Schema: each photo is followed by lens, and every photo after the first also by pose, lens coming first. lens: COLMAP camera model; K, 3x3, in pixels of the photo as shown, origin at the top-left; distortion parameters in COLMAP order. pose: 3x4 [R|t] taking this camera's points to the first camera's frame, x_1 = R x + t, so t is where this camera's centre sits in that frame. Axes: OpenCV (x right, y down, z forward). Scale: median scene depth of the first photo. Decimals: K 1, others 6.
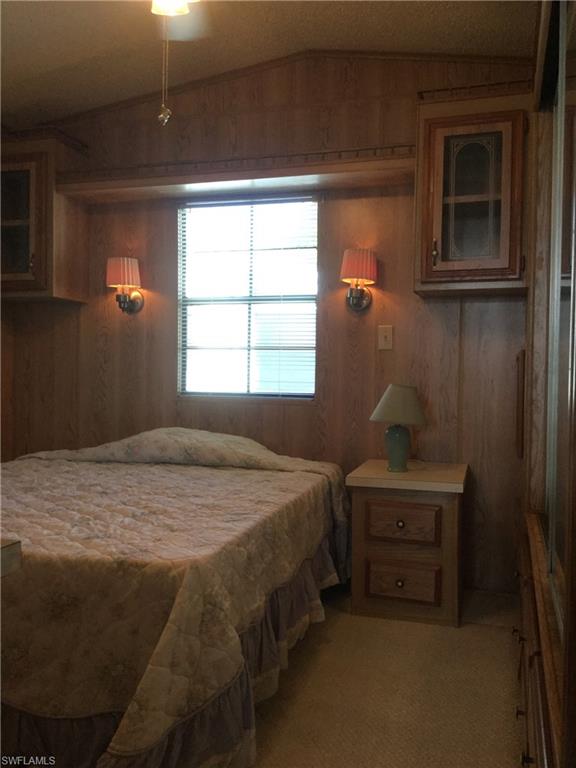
lens RADIAL K [[688.3, 0, 288.0], [0, 688.3, 384.0], [0, 0, 1]] dist [0.137202, -0.240346]
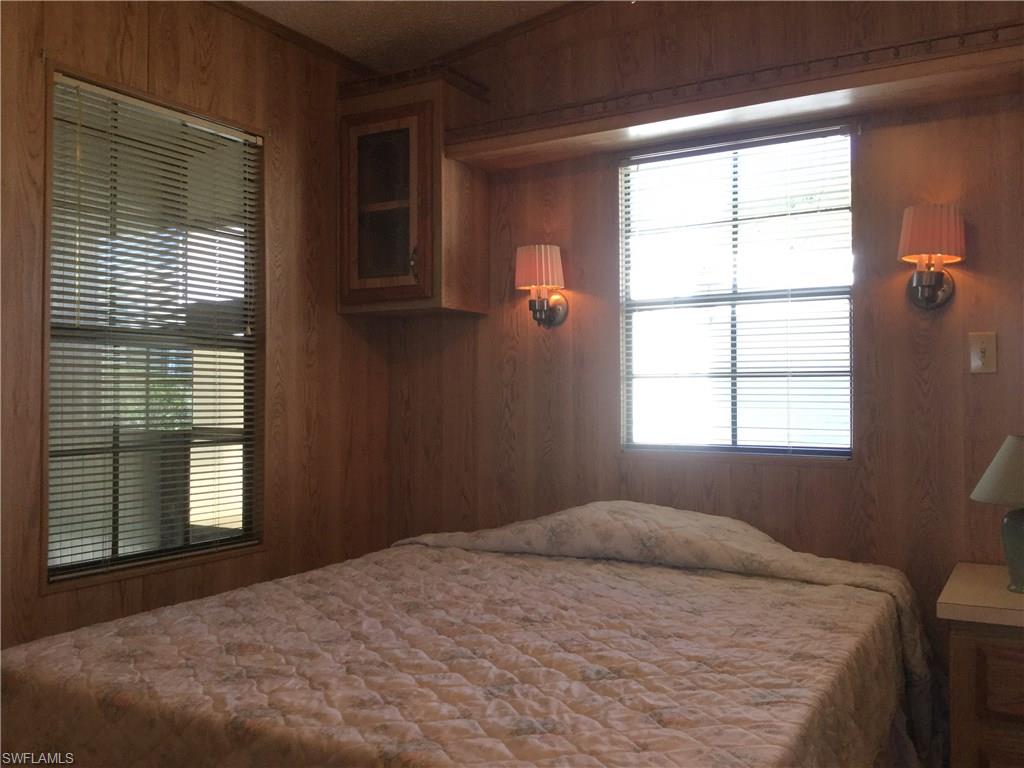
lens RADIAL K [[917.7, 0, 510.6], [0, 917.7, 377.6], [0, 0, 1]] dist [0.137202, -0.240346]
pose [[0.971533, -0.020442, -0.236021, -0.059569], [0.011160, 0.999113, -0.040595, -0.018858], [0.236642, 0.036805, 0.970900, 0.141590]]
